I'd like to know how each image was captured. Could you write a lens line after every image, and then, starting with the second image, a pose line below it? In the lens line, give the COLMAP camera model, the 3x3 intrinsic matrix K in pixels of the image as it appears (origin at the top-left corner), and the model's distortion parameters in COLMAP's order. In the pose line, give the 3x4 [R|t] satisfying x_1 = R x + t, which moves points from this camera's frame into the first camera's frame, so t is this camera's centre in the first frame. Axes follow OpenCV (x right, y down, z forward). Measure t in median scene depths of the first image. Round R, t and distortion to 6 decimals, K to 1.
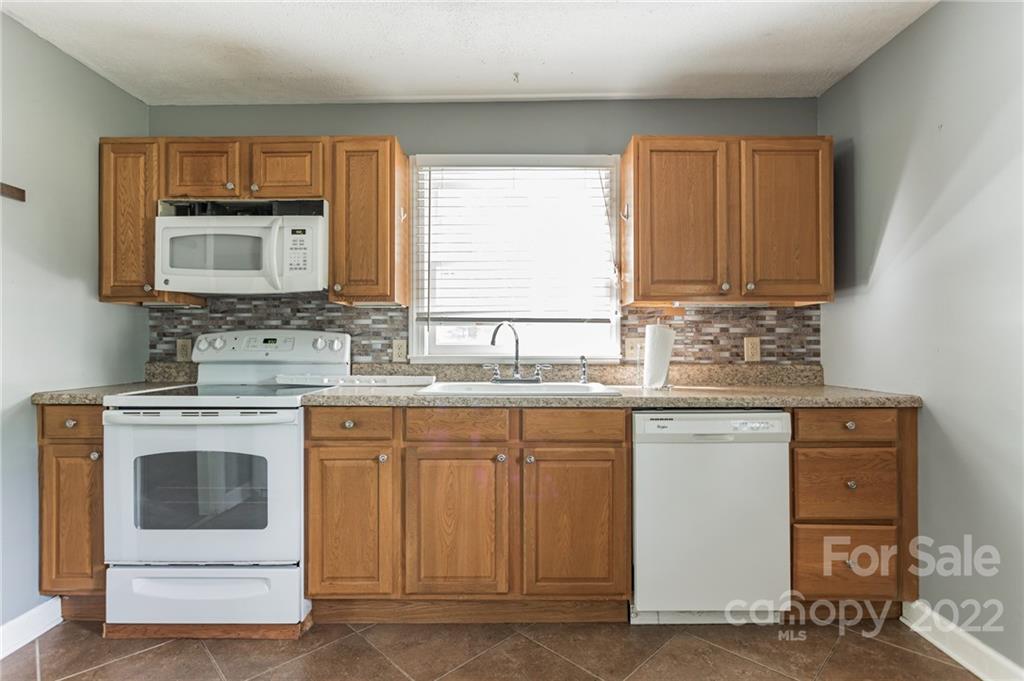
lens RADIAL K [[496.5, 0, 512.2], [0, 496.5, 339.3], [0, 0, 1]] dist [-0.005552, -0.000094]
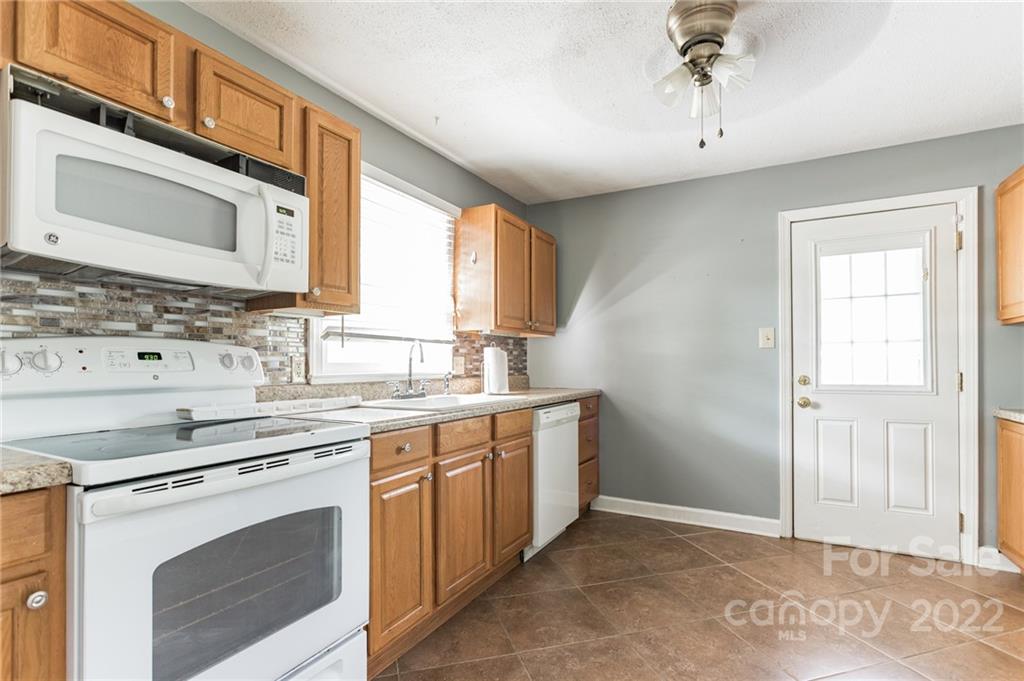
lens RADIAL K [[491.3, 0, 512.1], [0, 491.3, 359.6], [0, 0, 1]] dist [0.000362, -0.000039]
pose [[0.480397, 0.004749, 0.877038, -0.814601], [-0.007116, 0.999974, -0.001517, 0.005276], [-0.877022, -0.005512, 0.480418, 0.302873]]
